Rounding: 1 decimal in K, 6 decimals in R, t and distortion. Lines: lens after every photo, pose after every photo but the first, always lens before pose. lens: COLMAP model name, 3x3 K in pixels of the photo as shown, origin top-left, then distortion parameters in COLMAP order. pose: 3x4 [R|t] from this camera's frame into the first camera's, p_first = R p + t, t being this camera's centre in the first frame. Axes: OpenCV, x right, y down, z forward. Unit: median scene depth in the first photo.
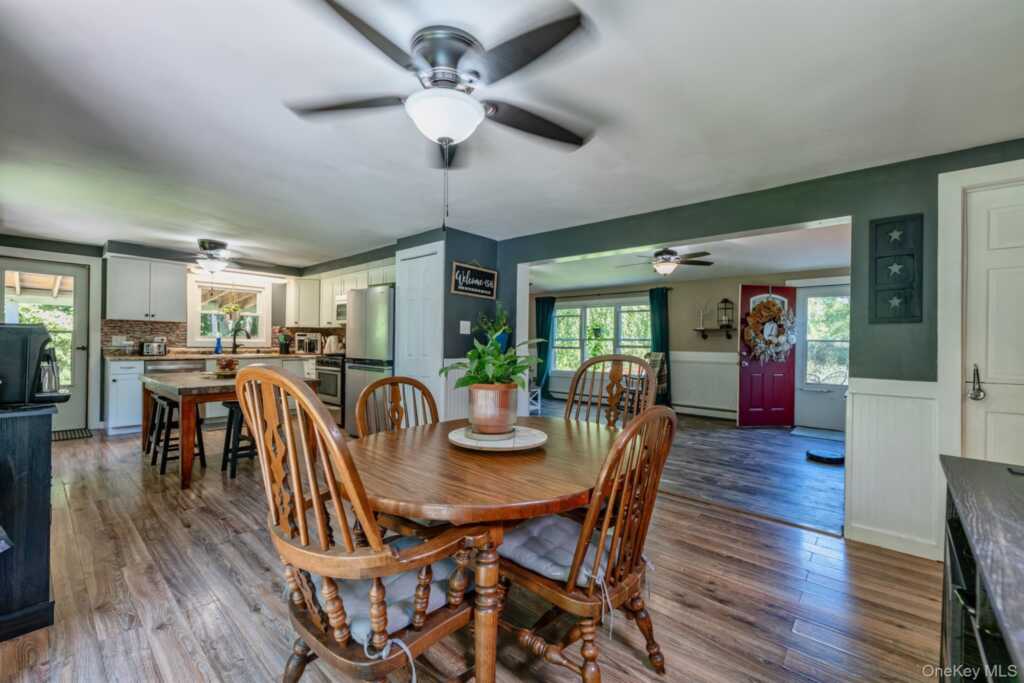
lens RADIAL K [[414.2, 0, 512.0], [0, 414.2, 341.5], [0, 0, 1]] dist [0.001842, 0.000558]
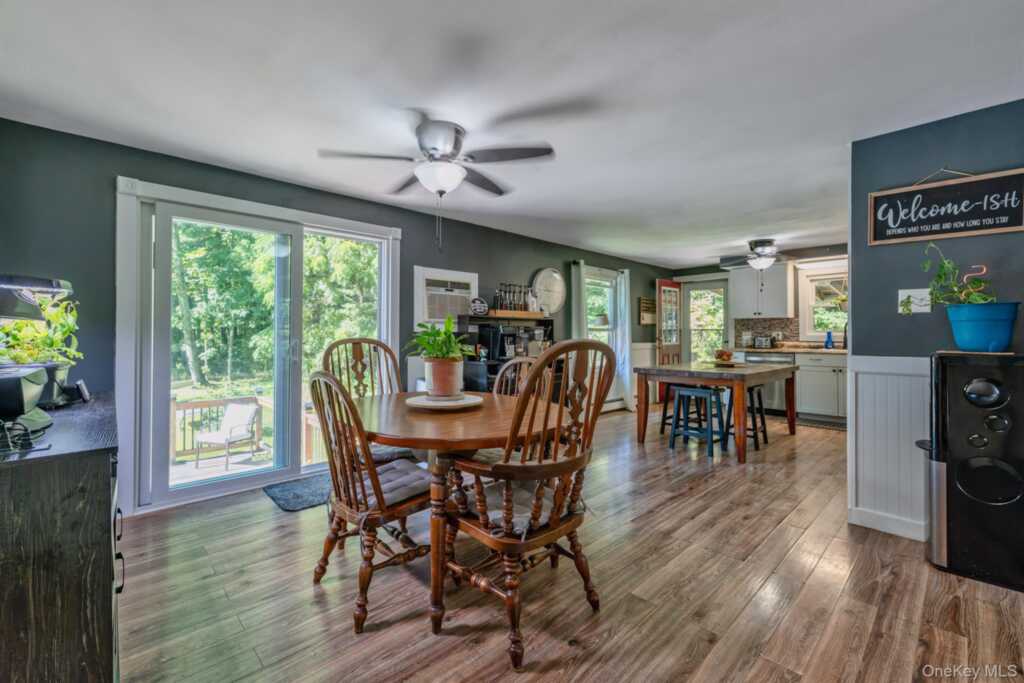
lens RADIAL K [[430.1, 0, 499.6], [0, 430.1, 333.1], [0, 0, 1]] dist [0.000457, 0.000169]
pose [[-0.103075, -0.018682, -0.994498, 0.355671], [0.000020, 0.999824, -0.018784, 0.013112], [0.994674, -0.001956, -0.103056, 0.366601]]
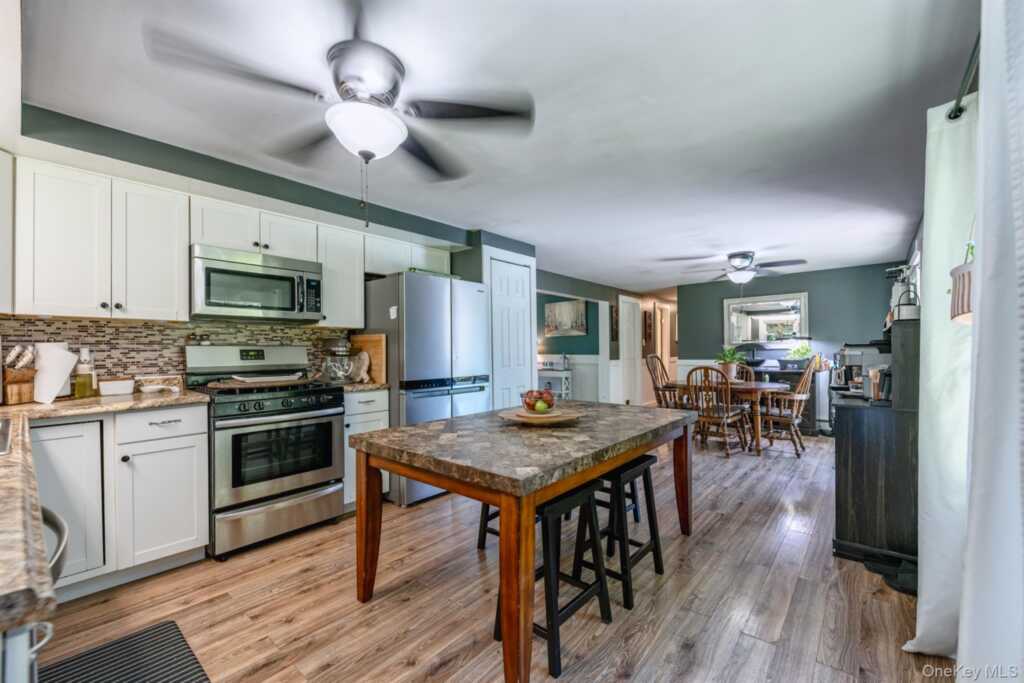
lens RADIAL K [[426.0, 0, 512.5], [0, 426.0, 347.3], [0, 0, 1]] dist [0.002008, -0.000294]
pose [[-0.013538, -0.011813, 0.999839, -0.875339], [0.000994, 0.999930, 0.011827, -0.015442], [-0.999908, 0.001154, -0.013525, 0.729499]]
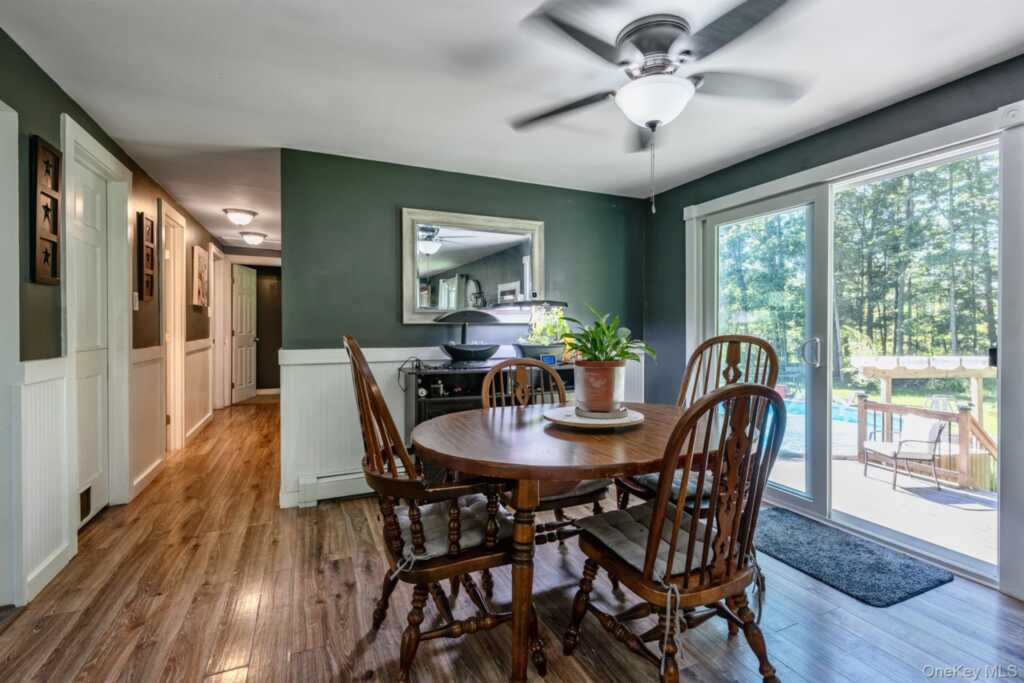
lens RADIAL K [[459.1, 0, 513.0], [0, 459.1, 329.3], [0, 0, 1]] dist [-0.000526, -0.000167]
pose [[-0.911964, -0.020629, 0.409751, -0.078879], [-0.019139, 0.999787, 0.007736, 0.004268], [-0.409823, -0.000787, -0.912165, 0.577718]]
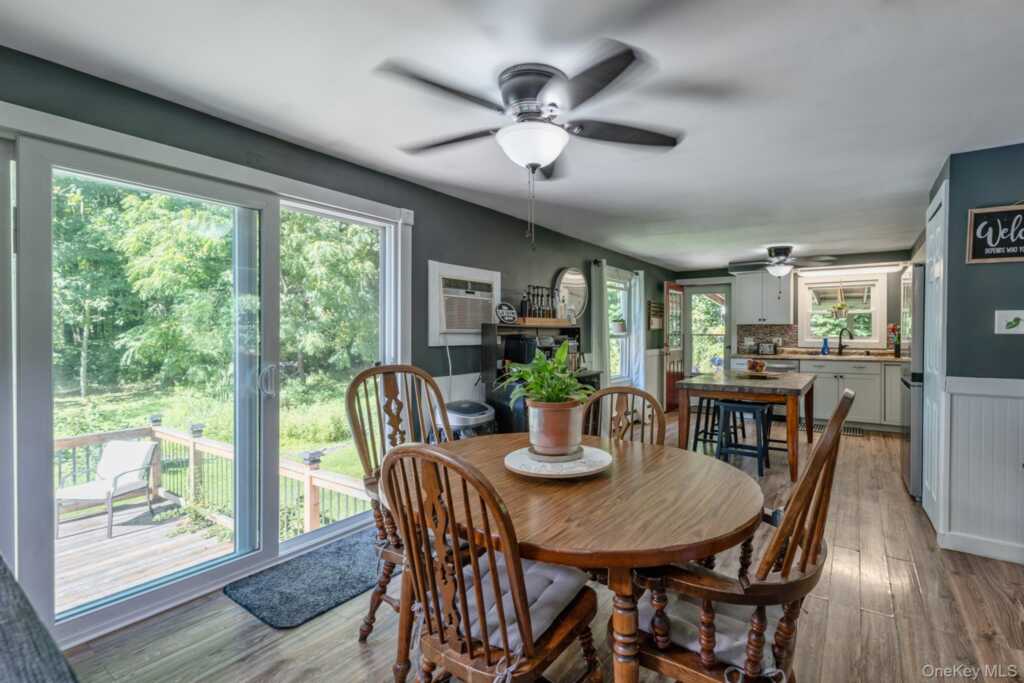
lens RADIAL K [[458.2, 0, 569.5], [0, 458.2, 339.0], [0, 0, 1]] dist [0.001464, -0.000310]
pose [[0.158386, 0.000352, -0.987377, 0.270364], [0.003509, 0.999993, 0.000920, -0.010844], [0.987371, -0.003611, 0.158384, 0.242577]]
